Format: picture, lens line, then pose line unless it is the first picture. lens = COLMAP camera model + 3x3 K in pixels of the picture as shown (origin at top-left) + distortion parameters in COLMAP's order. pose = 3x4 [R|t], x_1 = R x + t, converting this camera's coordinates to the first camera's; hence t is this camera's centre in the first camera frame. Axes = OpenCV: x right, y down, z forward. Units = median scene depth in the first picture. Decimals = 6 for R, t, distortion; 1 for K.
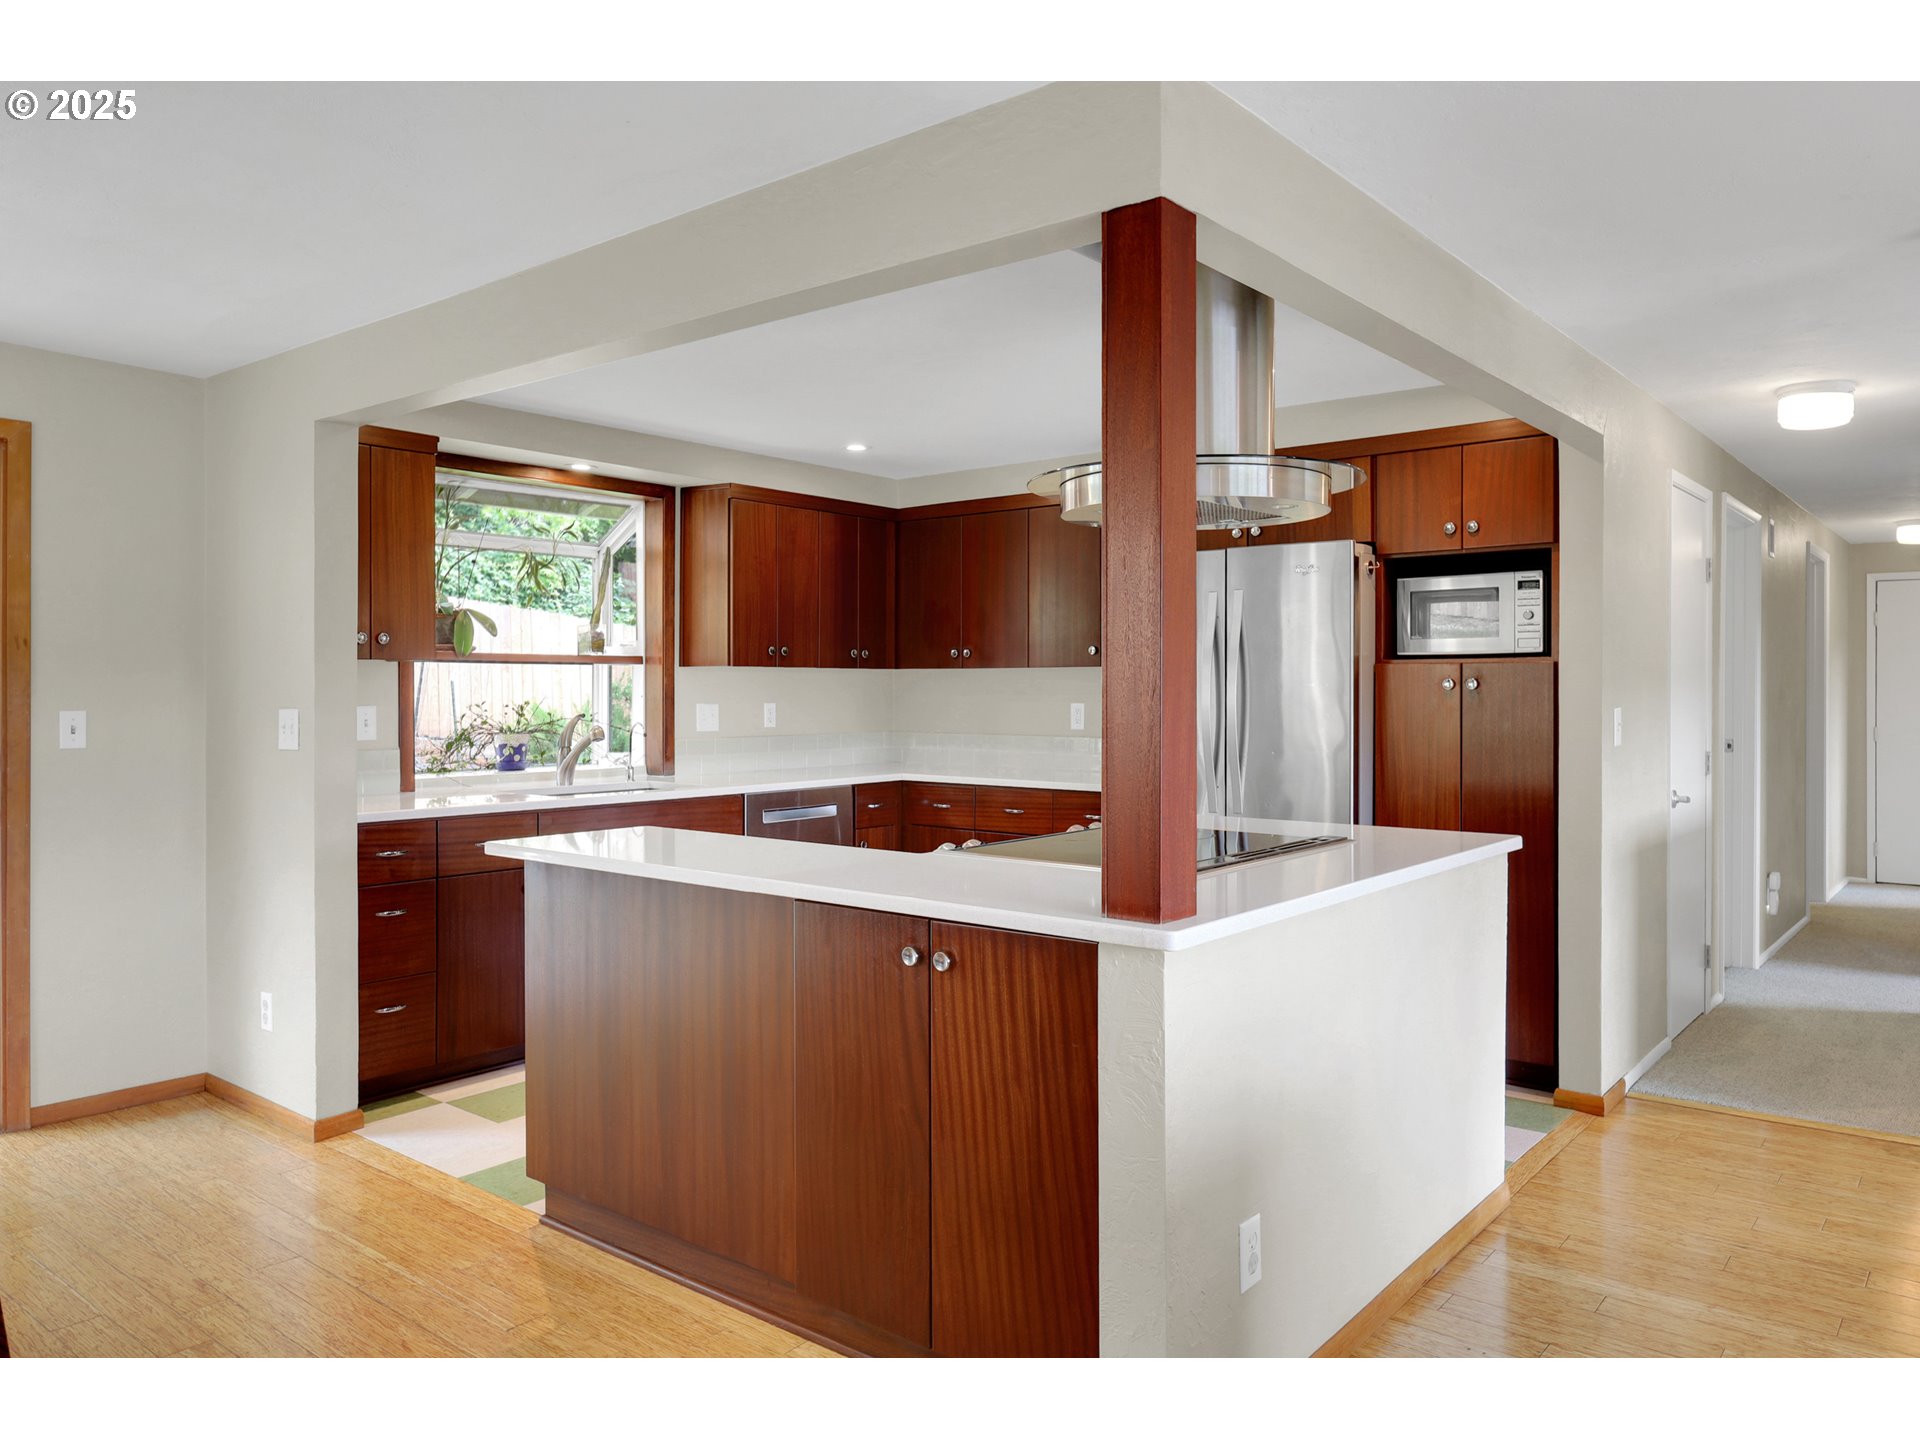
lens RADIAL K [[1331.8, 0, 974.7], [0, 1331.8, 689.6], [0, 0, 1]] dist [-0.006154, 0.001221]
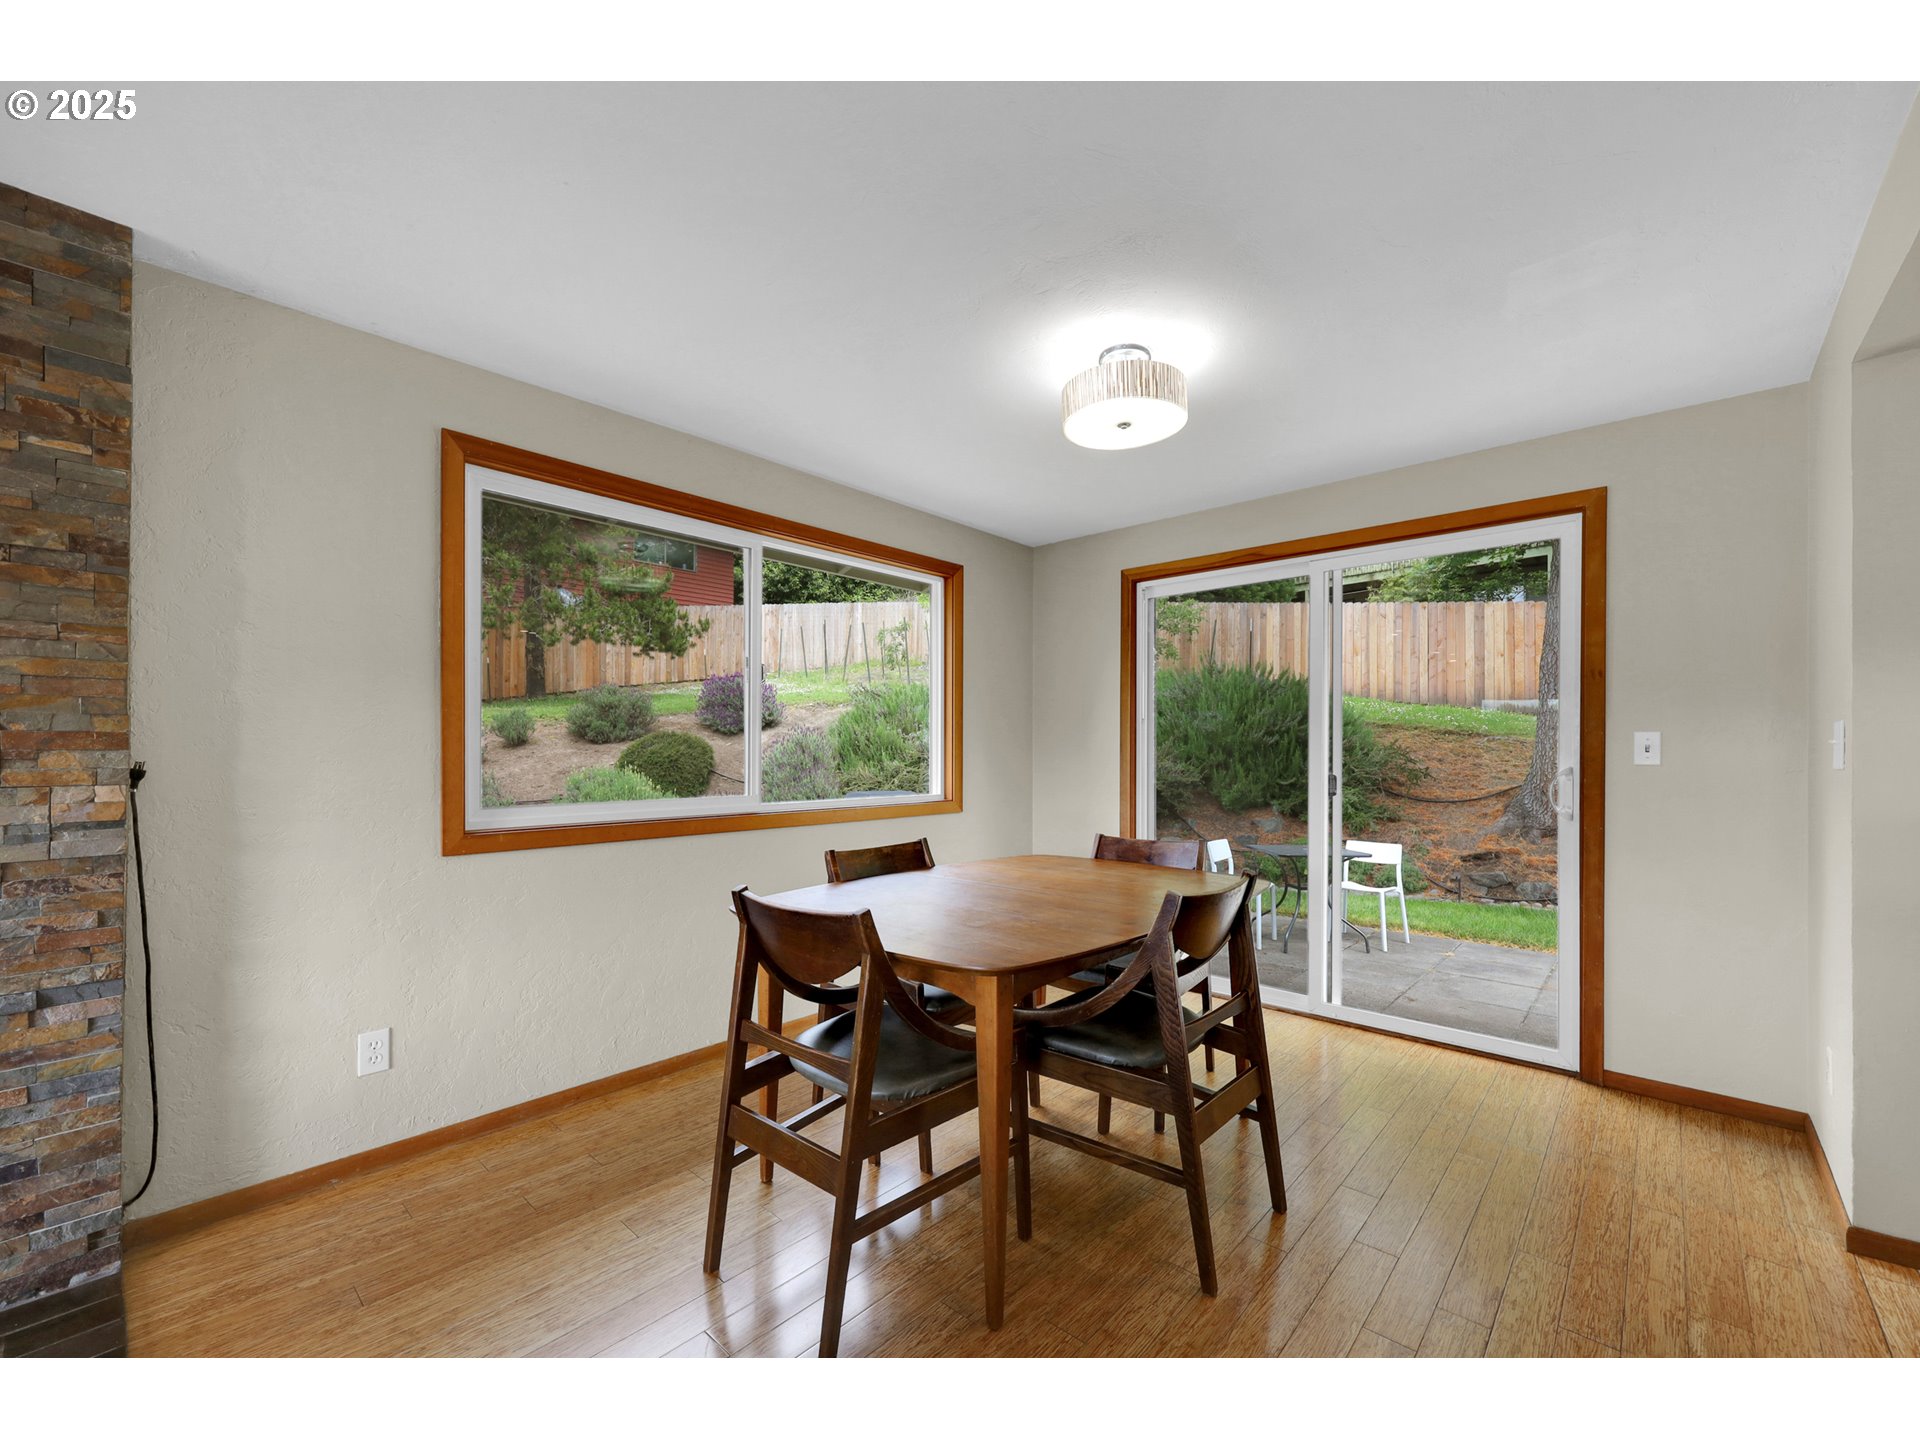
lens RADIAL K [[775.4, 0, 965.7], [0, 775.4, 751.4], [0, 0, 1]] dist [-0.000652, -0.000250]
pose [[-0.059032, 0.000092, -0.998256, 0.007397], [-0.002630, 0.999997, 0.000247, 0.031933], [0.998253, 0.002641, -0.059032, 0.433721]]
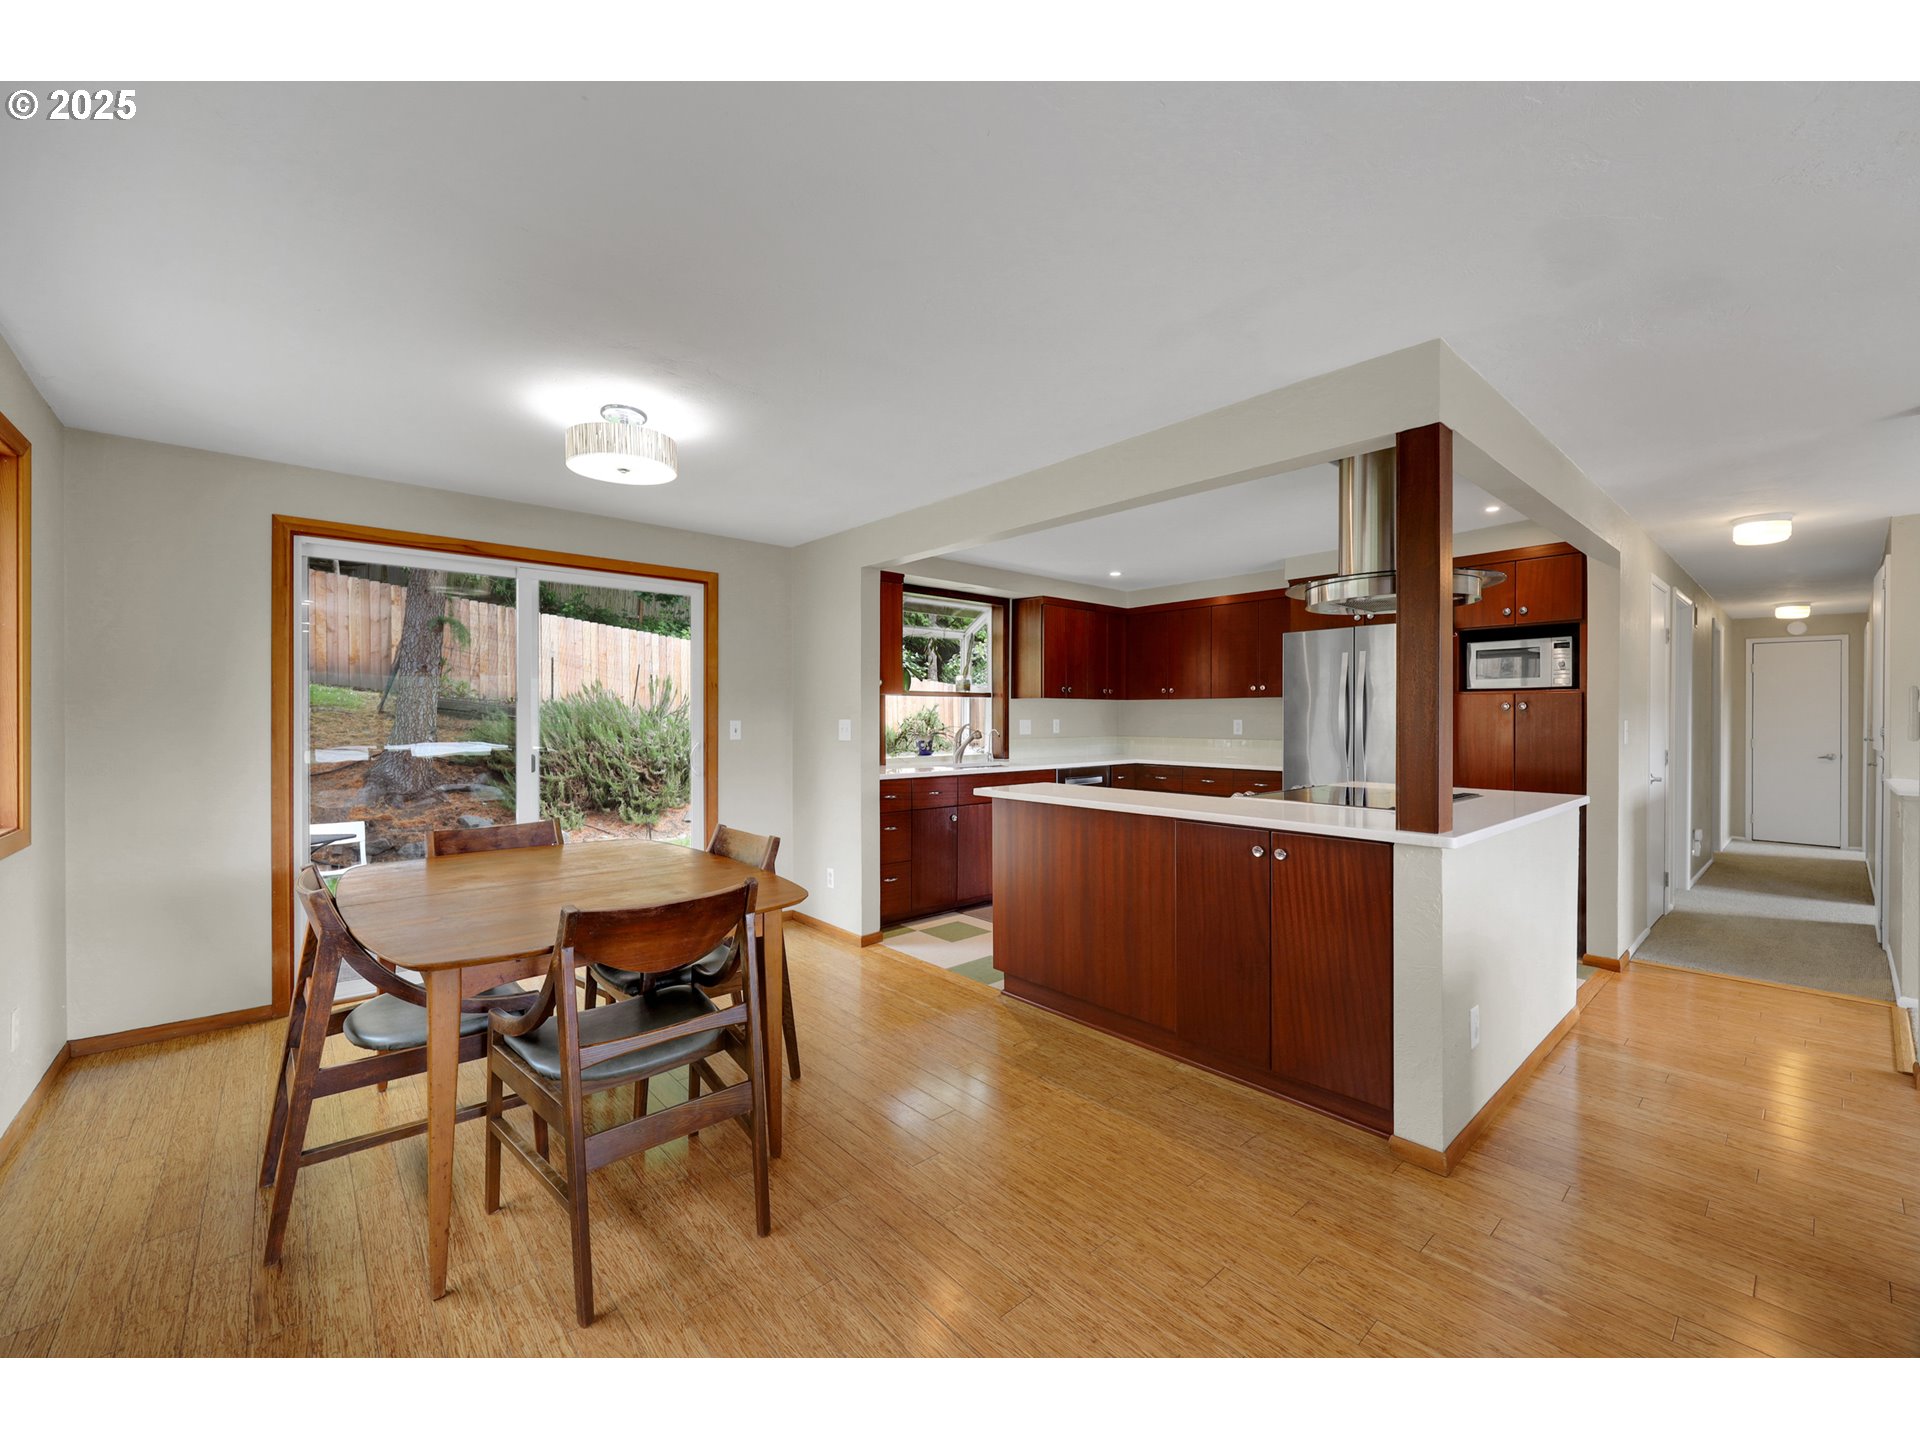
lens RADIAL K [[774.2, 0, 965.1], [0, 774.2, 722.0], [0, 0, 1]] dist [-0.001079, -0.000452]
pose [[0.986424, 0.002297, -0.164205, -0.151119], [-0.001237, 0.999978, 0.006558, 0.010167], [0.164217, -0.006266, 0.986404, -0.057272]]
